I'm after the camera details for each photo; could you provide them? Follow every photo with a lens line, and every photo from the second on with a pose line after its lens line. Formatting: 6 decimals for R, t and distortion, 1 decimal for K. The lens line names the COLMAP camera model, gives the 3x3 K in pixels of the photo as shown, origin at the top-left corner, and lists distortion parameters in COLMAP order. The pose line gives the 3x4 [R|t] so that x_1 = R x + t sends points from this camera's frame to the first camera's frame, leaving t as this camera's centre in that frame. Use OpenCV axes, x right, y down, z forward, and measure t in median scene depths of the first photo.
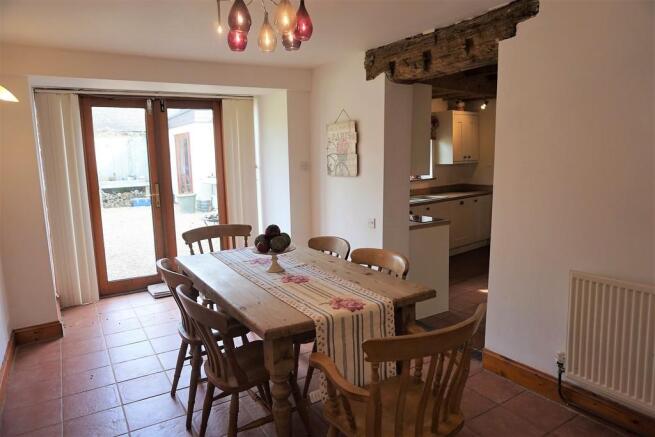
lens RADIAL K [[432.1, 0, 327.5], [0, 432.1, 218.5], [0, 0, 1]] dist [-0.002516, -0.000372]
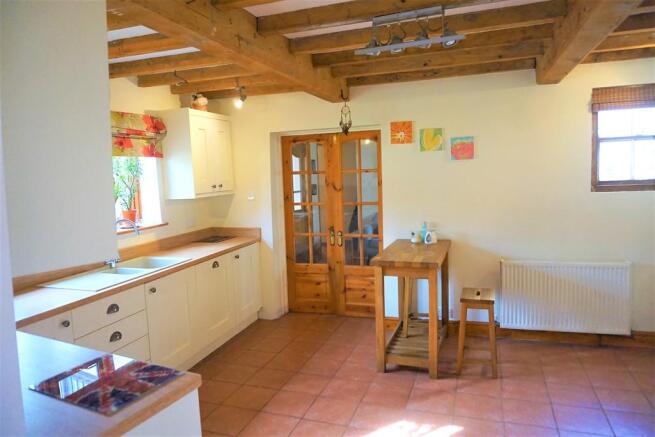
lens RADIAL K [[432.1, 0, 327.5], [0, 432.1, 218.5], [0, 0, 1]] dist [-0.002516, -0.000372]
pose [[0.840941, -0.059619, 0.537832, 0.120126], [0.071857, 0.997413, -0.001791, -0.083683], [-0.536334, 0.040153, 0.843050, 0.395733]]
